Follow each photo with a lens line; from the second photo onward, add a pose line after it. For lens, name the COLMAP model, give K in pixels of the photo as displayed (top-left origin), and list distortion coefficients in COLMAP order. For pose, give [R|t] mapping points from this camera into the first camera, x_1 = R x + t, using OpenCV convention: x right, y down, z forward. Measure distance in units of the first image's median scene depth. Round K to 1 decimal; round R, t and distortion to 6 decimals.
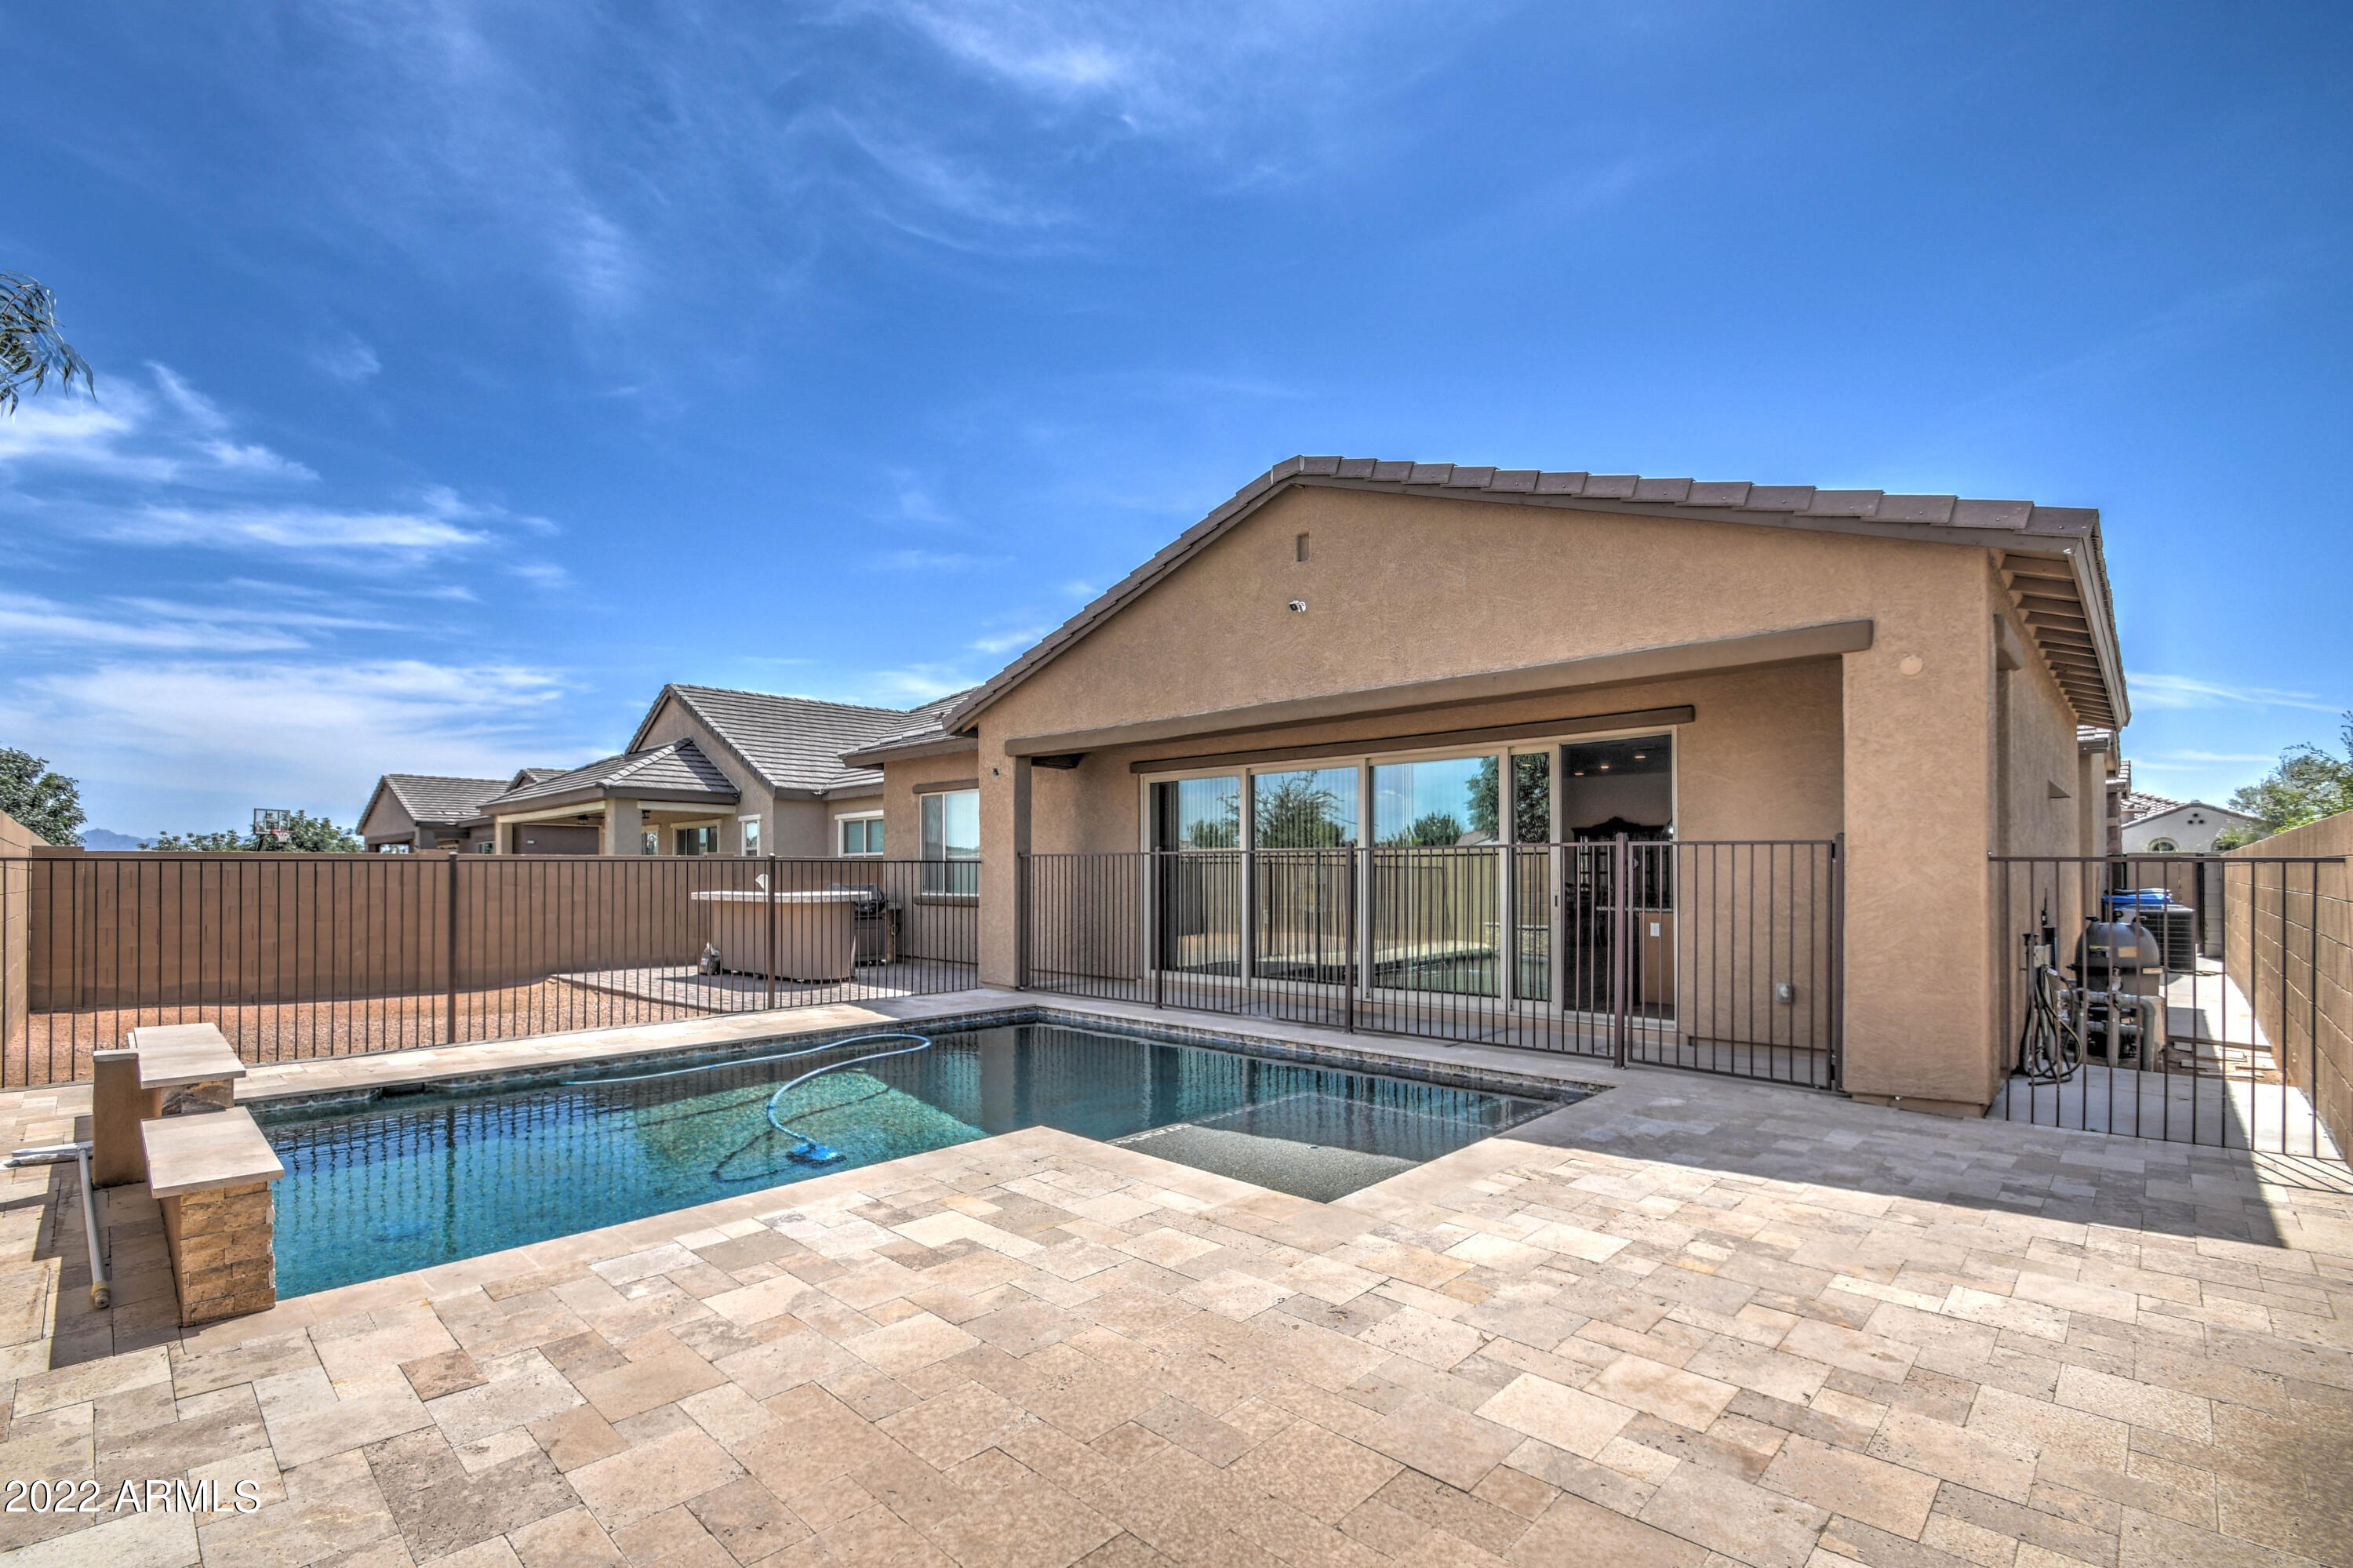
lens RADIAL K [[1031.4, 0, 1184.8], [0, 1031.4, 859.0], [0, 0, 1]] dist [-0.001157, -0.000289]
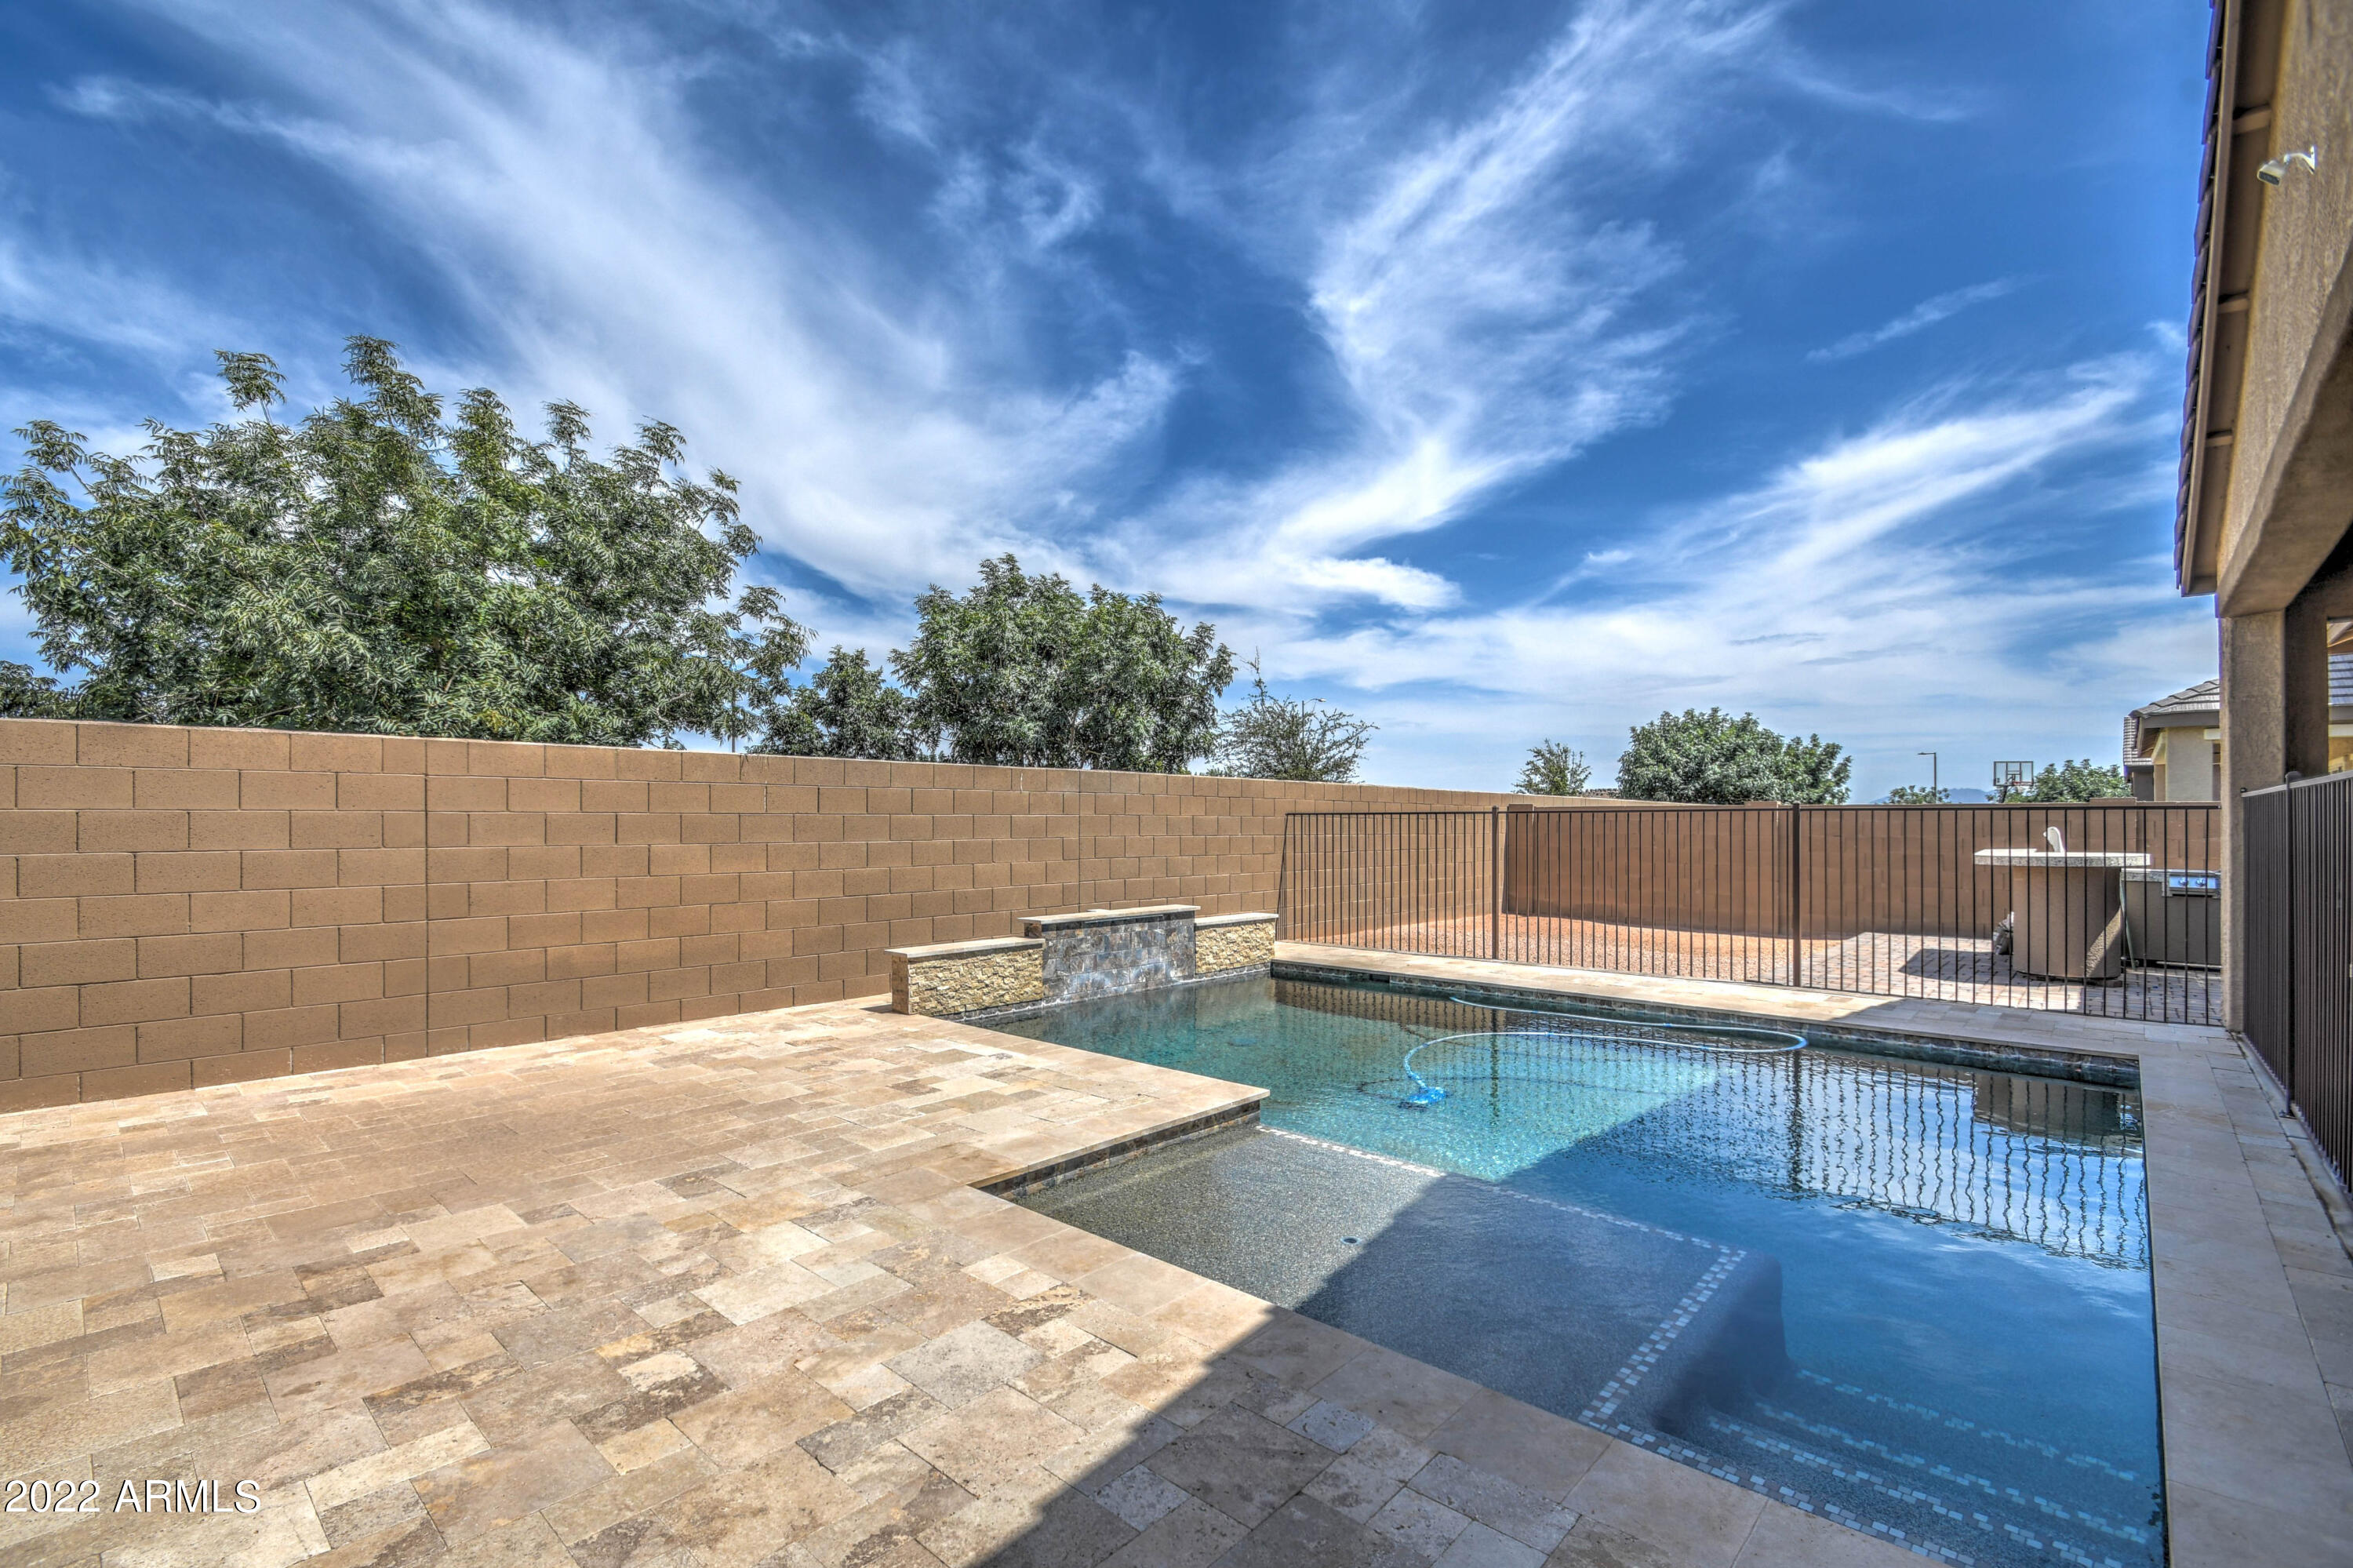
lens RADIAL K [[1048.3, 0, 1177.1], [0, 1048.3, 820.9], [0, 0, 1]] dist [-0.000594, -0.000930]
pose [[0.019552, 0.002006, -0.999807, 1.090850], [0.009233, 0.999955, 0.002187, 0.011222], [0.999766, -0.009274, 0.019533, 1.196007]]
